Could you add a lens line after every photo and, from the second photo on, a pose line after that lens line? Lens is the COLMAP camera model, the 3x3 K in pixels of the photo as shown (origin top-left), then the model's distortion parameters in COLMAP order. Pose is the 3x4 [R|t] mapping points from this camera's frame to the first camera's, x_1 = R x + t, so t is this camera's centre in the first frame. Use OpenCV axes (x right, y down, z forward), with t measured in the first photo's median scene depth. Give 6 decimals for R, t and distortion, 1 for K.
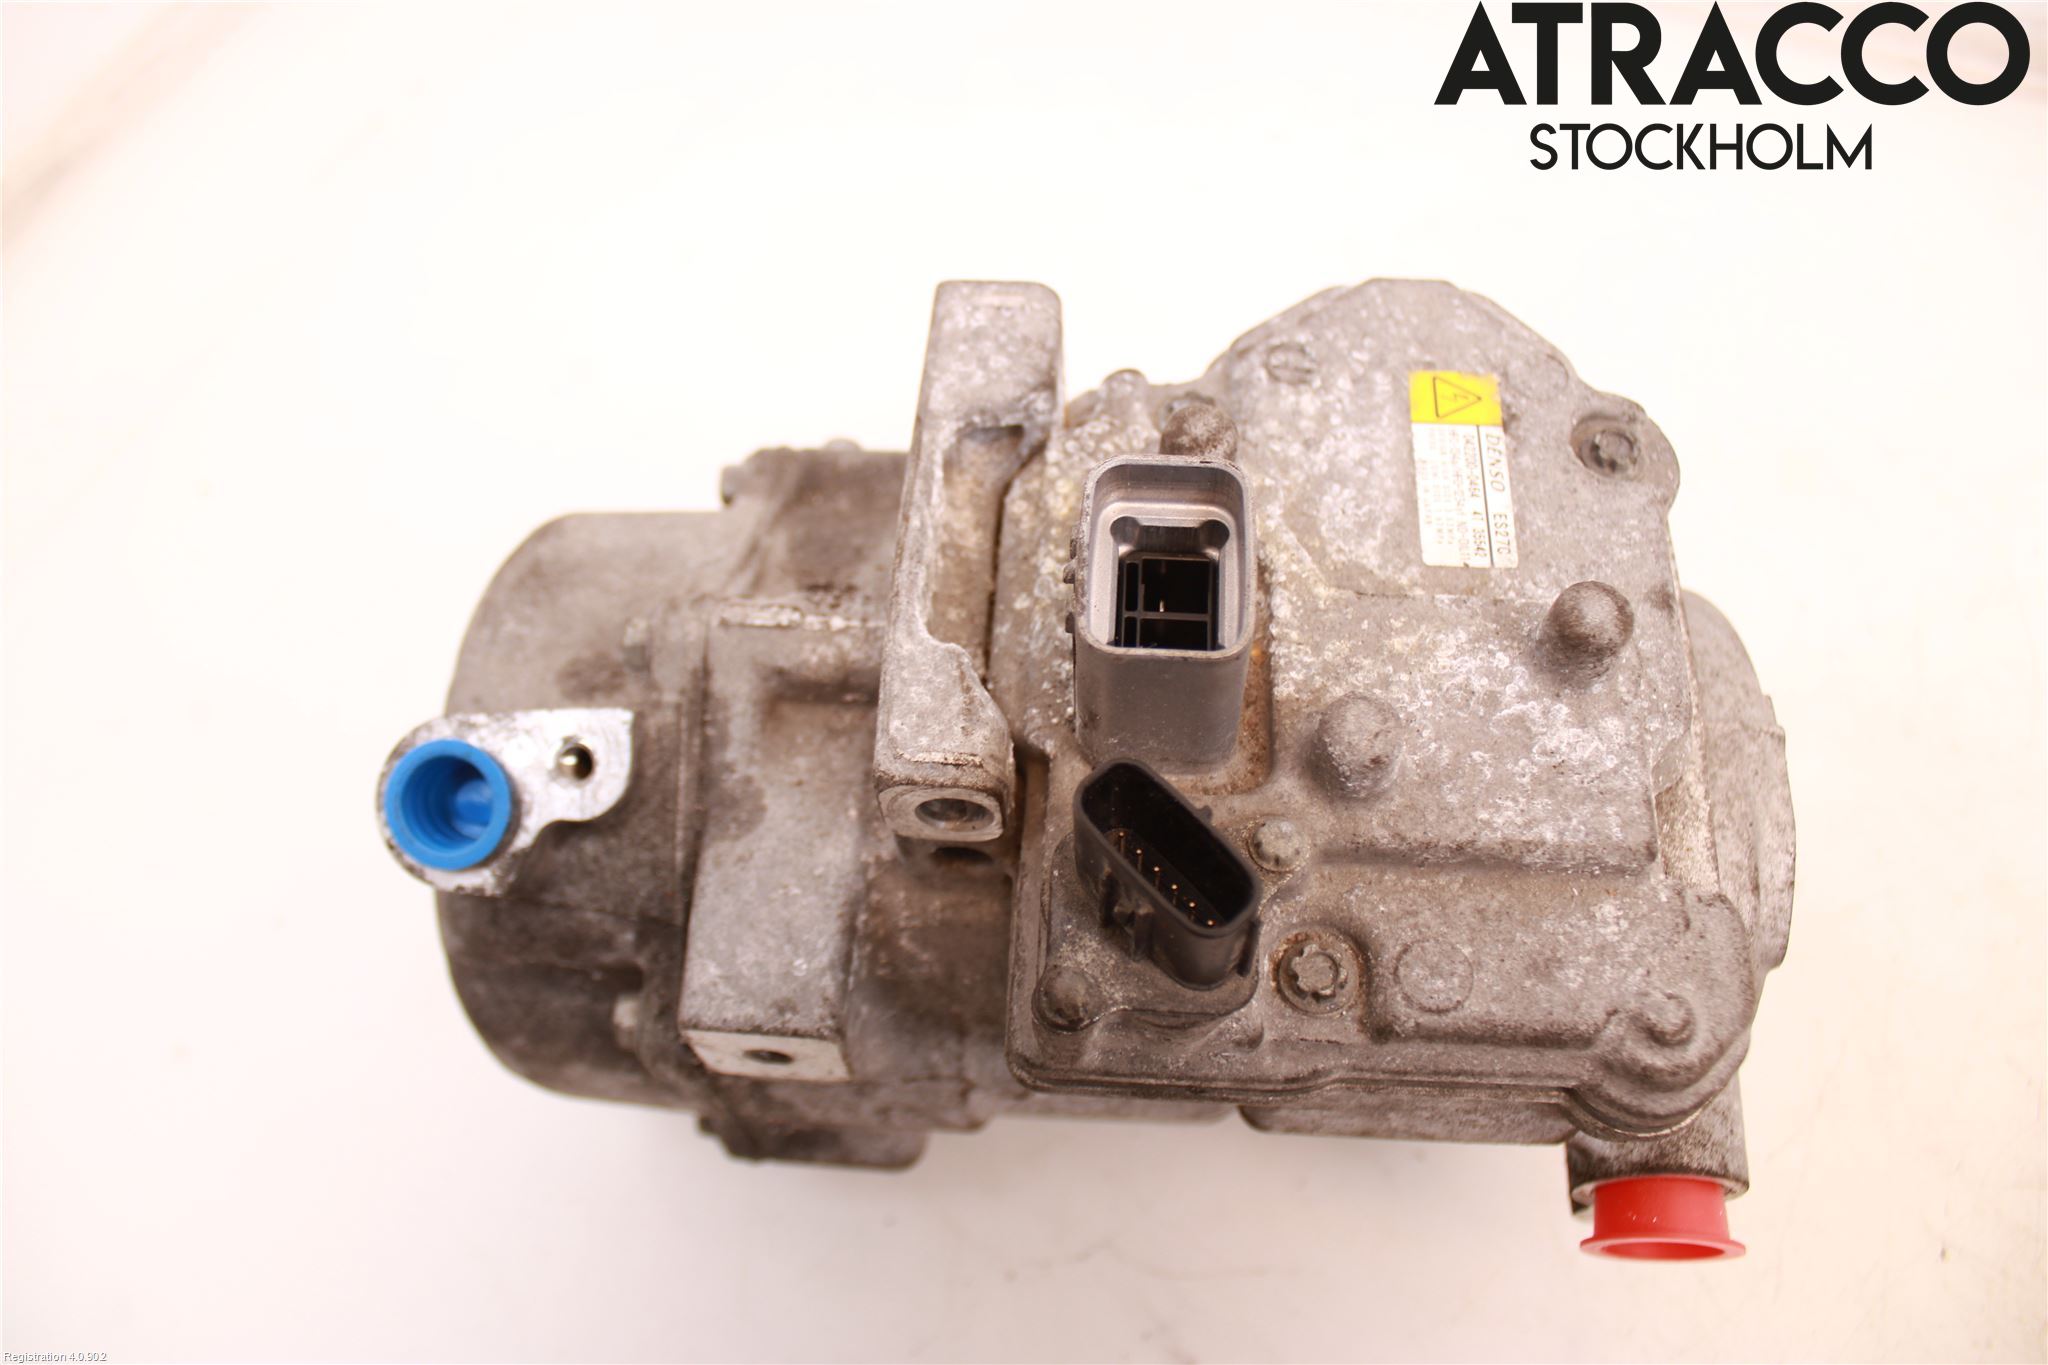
lens RADIAL K [[1771.4, 0, 1024.0], [0, 1771.4, 692.4], [0, 0, 1]] dist [-0.139255, 0.016776]
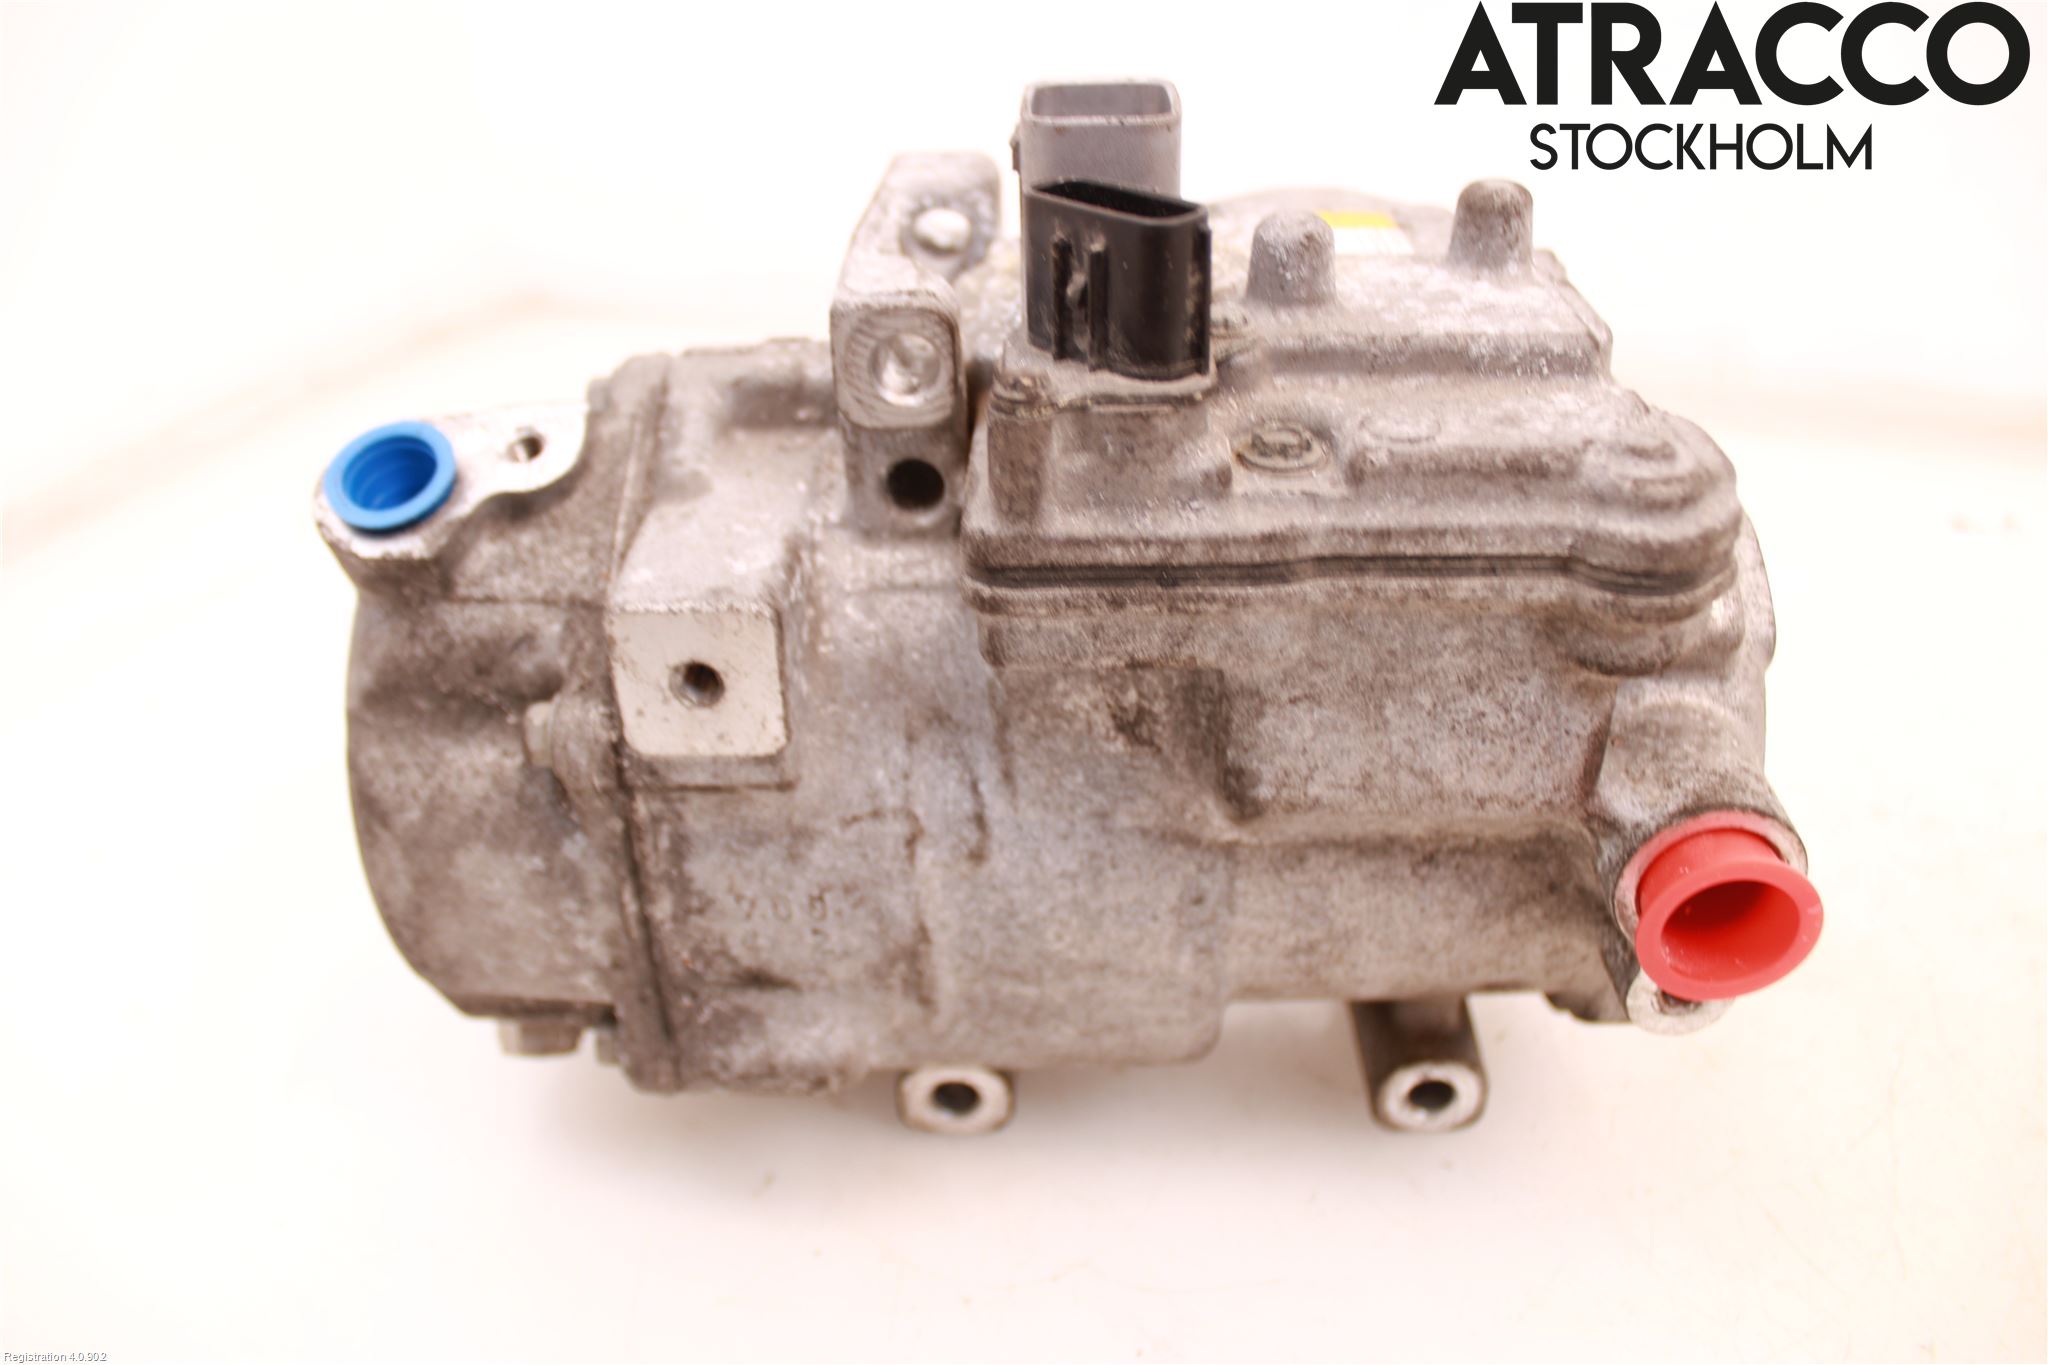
lens RADIAL K [[1771.4, 0, 1020.0], [0, 1771.4, 690.0], [0, 0, 1]] dist [-0.139255, 0.016776]
pose [[0.999194, -0.009563, 0.038979, -0.014309], [0.029094, 0.841591, -0.539331, 0.696229], [-0.027647, 0.540031, 0.841191, 0.228082]]
